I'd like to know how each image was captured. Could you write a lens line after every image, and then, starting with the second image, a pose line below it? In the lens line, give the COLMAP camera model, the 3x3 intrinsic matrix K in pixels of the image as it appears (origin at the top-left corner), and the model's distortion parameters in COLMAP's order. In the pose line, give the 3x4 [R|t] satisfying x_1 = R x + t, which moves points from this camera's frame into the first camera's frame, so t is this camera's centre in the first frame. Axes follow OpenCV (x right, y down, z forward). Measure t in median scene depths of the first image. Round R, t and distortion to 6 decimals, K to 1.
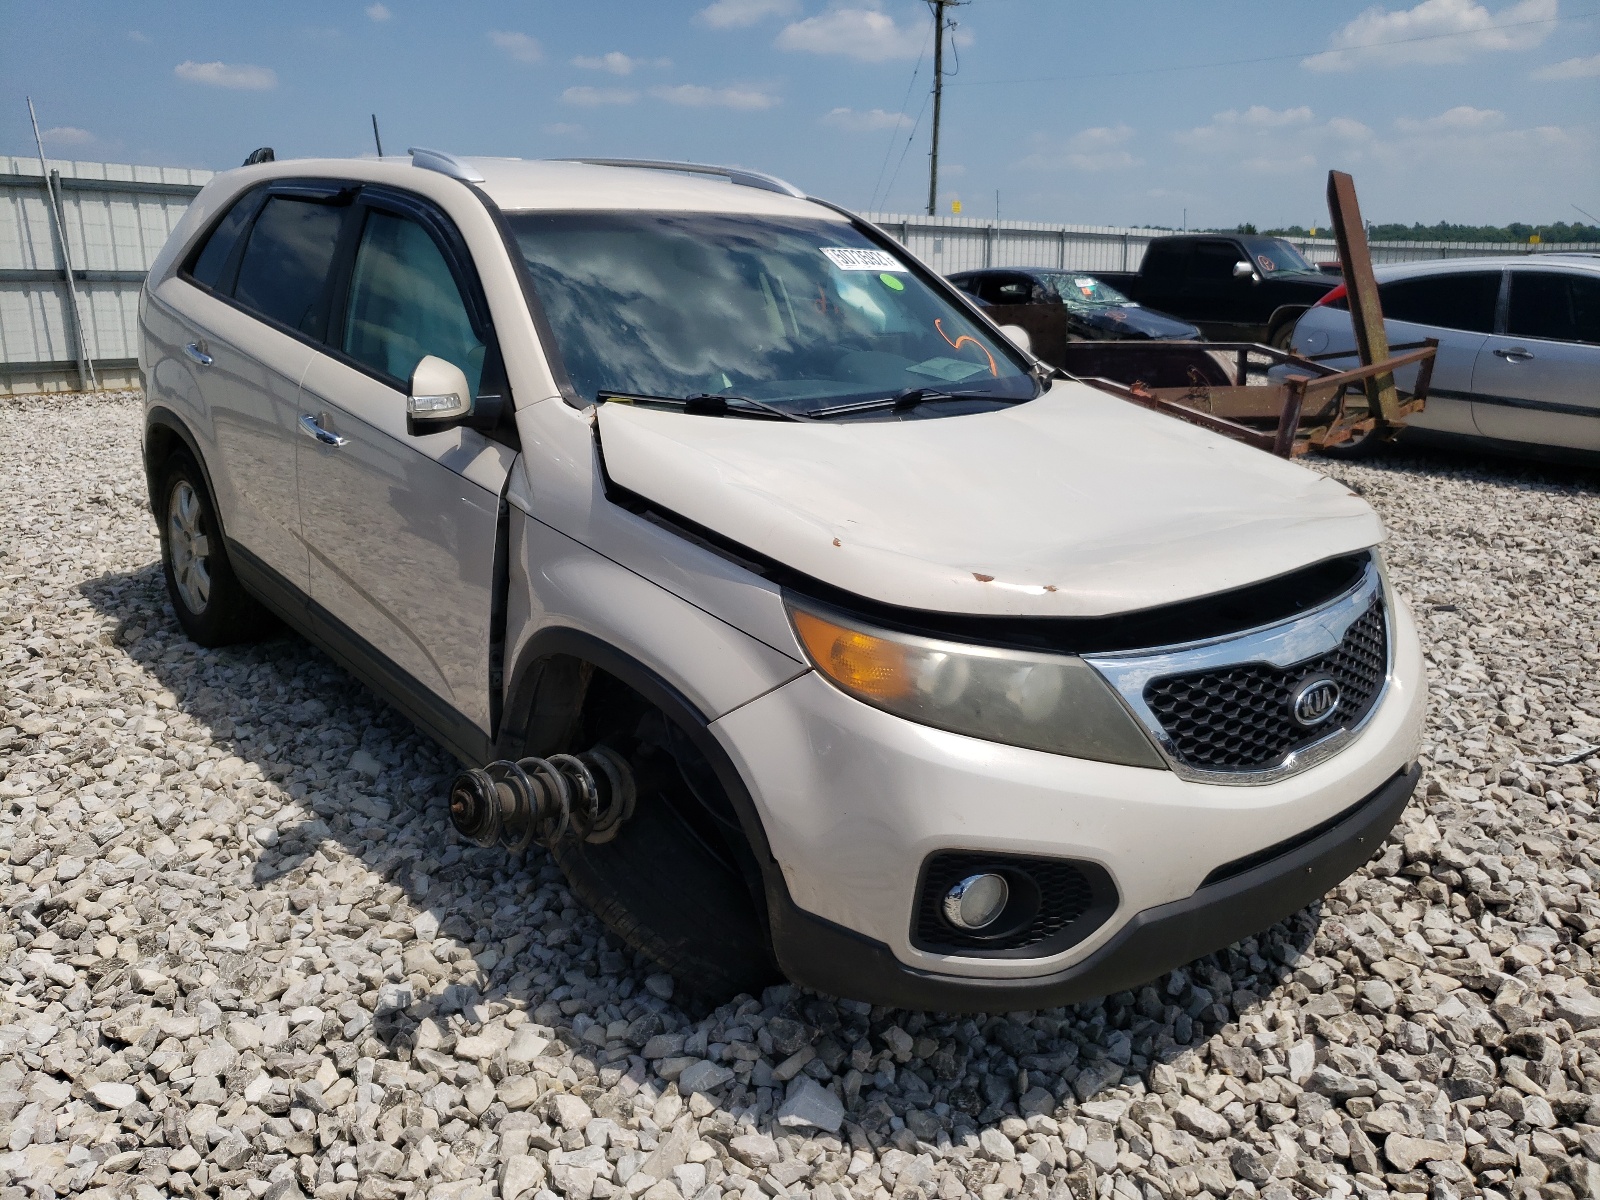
lens RADIAL K [[1191.2, 0, 800.0], [0, 1191.2, 600.0], [0, 0, 1]] dist [0.003965, 0.035359]
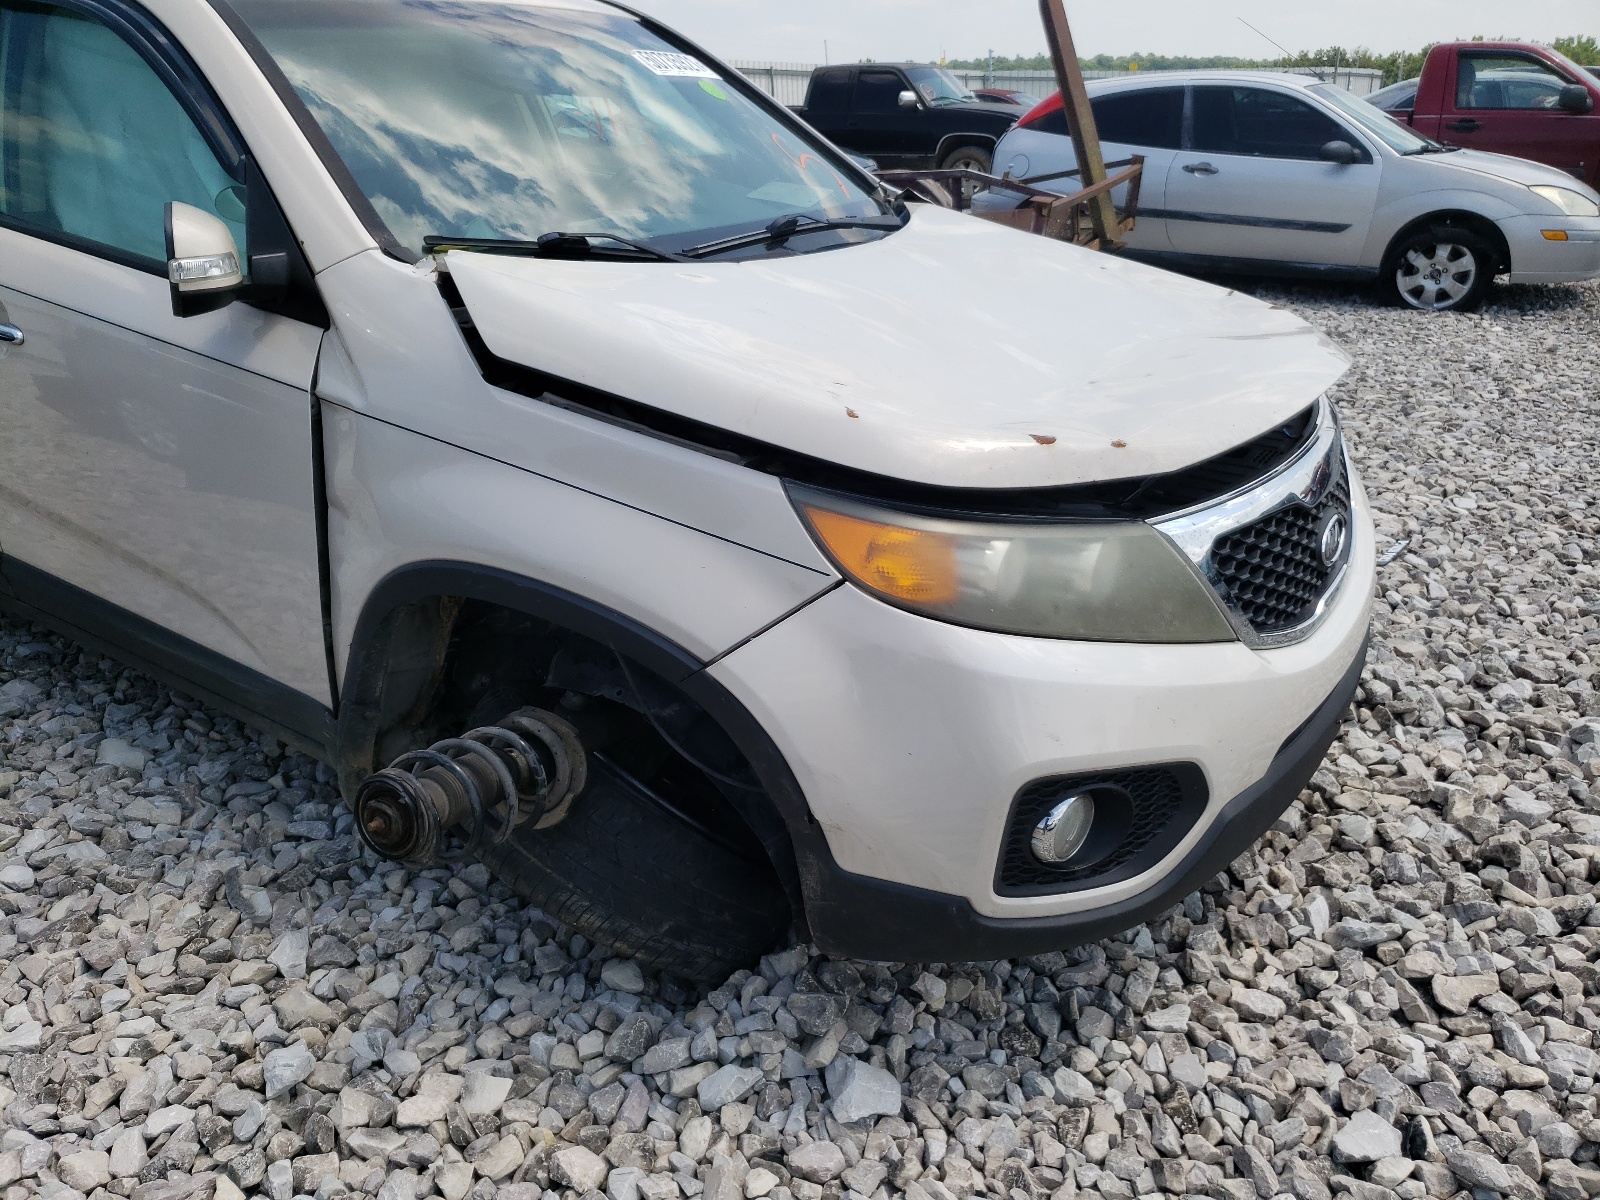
lens RADIAL K [[1208.4, 0, 800.0], [0, 1208.4, 600.0], [0, 0, 1]] dist [-0.003044, 0.039399]
pose [[0.961675, -0.130029, 0.241401, -0.172893], [0.101590, 0.986715, 0.126780, -0.025109], [-0.254679, -0.097397, 0.962108, 0.203610]]
